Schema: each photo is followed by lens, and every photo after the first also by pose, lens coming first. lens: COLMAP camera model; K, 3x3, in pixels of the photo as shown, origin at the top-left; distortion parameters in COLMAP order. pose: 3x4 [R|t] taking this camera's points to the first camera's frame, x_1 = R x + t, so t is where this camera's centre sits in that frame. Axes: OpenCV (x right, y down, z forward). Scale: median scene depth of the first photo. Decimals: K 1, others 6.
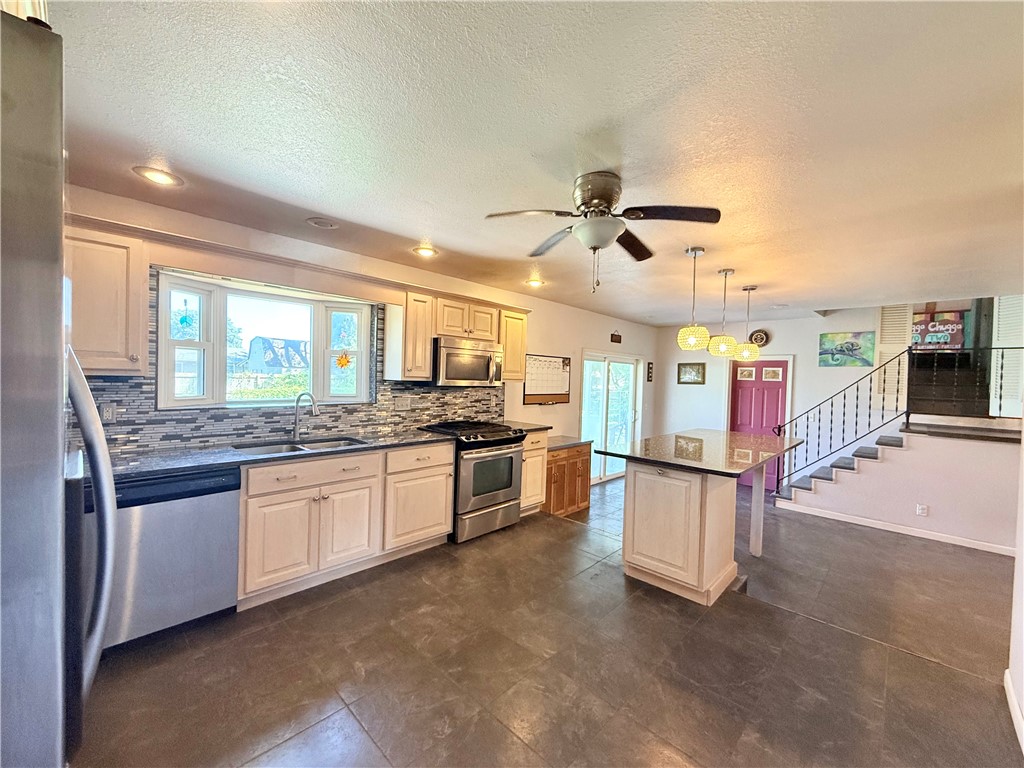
lens RADIAL K [[412.4, 0, 512.8], [0, 412.4, 385.3], [0, 0, 1]] dist [-0.002775, -0.000392]
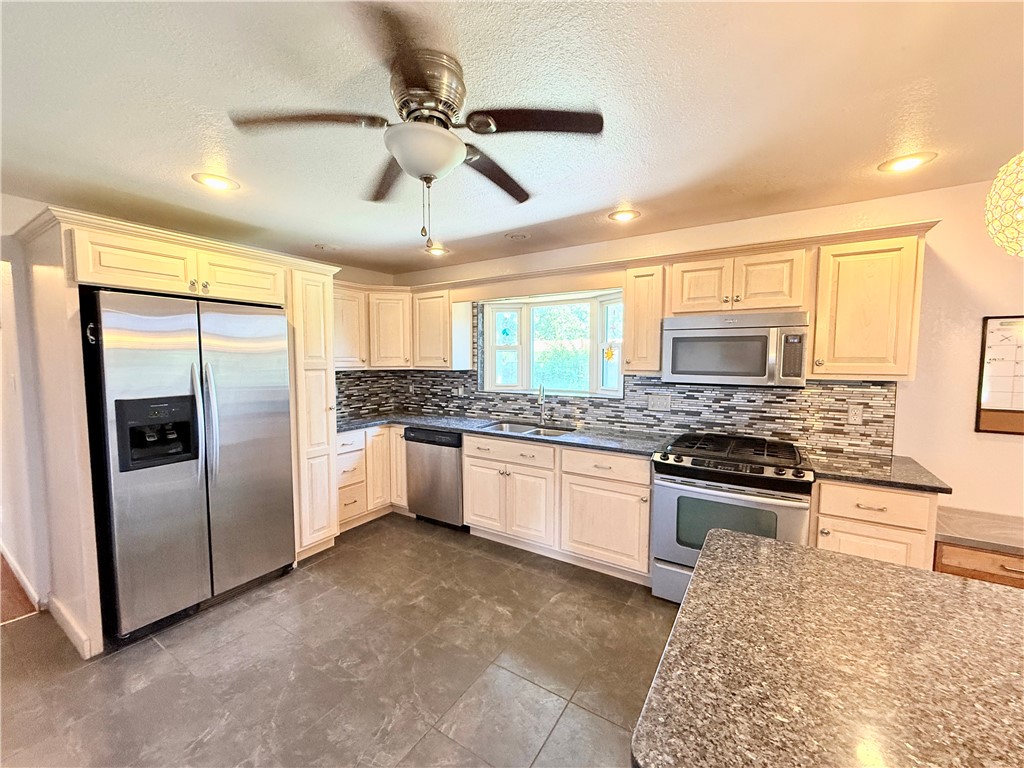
lens RADIAL K [[412.4, 0, 512.8], [0, 412.4, 385.3], [0, 0, 1]] dist [-0.002775, -0.000392]
pose [[0.183817, 0.038649, -0.982200, 0.625825], [-0.014121, 0.999227, 0.036676, -0.020799], [0.982859, 0.007128, 0.184221, 0.719085]]
